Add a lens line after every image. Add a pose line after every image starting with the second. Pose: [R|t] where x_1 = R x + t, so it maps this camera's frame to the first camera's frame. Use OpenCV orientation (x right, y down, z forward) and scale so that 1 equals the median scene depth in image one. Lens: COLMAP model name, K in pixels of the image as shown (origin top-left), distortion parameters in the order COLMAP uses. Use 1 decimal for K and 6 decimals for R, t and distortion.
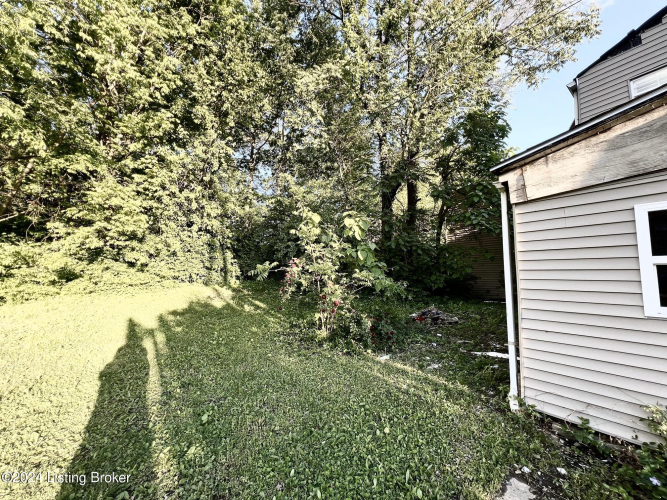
lens RADIAL K [[262.8, 0, 332.3], [0, 262.8, 253.1], [0, 0, 1]] dist [0.001124, 0.000047]
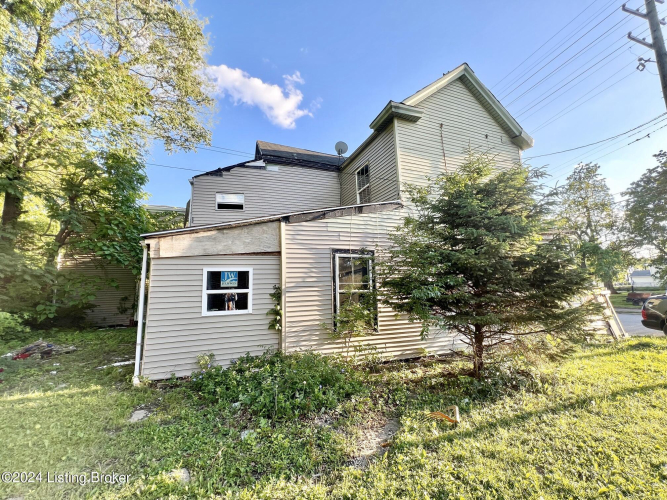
lens RADIAL K [[262.8, 0, 333.6], [0, 262.8, 253.6], [0, 0, 1]] dist [0.001124, 0.000047]
pose [[0.302581, 0.132149, 0.943918, -0.522922], [-0.040458, 0.991230, -0.125803, -0.045905], [-0.952265, -0.000123, 0.305274, -0.592932]]
